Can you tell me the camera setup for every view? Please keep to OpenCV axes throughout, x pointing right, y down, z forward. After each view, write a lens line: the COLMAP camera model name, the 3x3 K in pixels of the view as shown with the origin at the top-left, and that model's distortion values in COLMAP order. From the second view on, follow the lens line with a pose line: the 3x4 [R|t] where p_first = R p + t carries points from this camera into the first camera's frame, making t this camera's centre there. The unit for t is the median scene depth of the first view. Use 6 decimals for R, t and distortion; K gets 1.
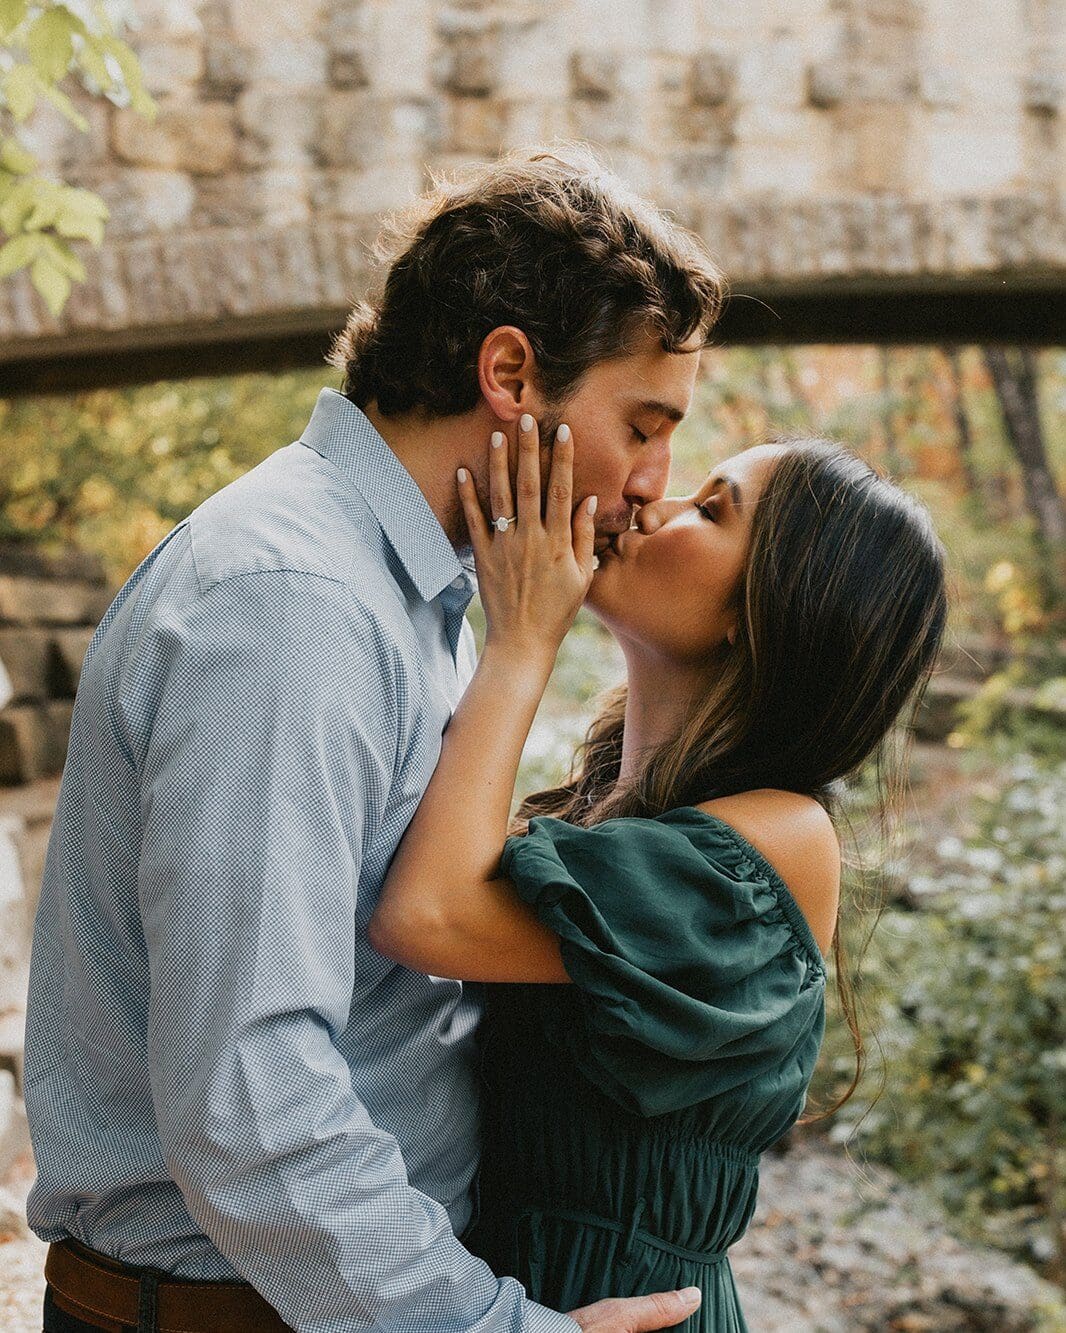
lens RADIAL K [[2380.6, 0, 532.2], [0, 2380.6, 793.7], [0, 0, 1]] dist [-0.004241, -0.002980]
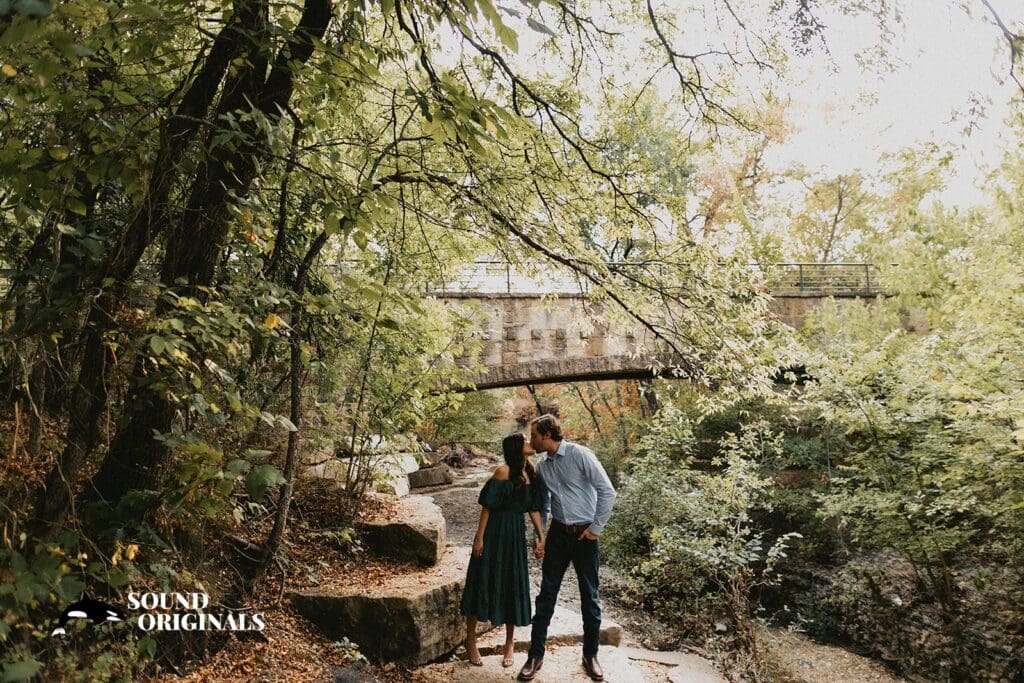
lens RADIAL K [[689.6, 0, 512.0], [0, 689.6, 341.5], [0, 0, 1]] dist [0.002240, -0.003150]
pose [[0.999192, -0.034504, -0.020634, 0.004903], [0.029149, 0.975234, -0.219247, 0.018886], [0.027688, 0.218468, 0.975451, -0.370009]]
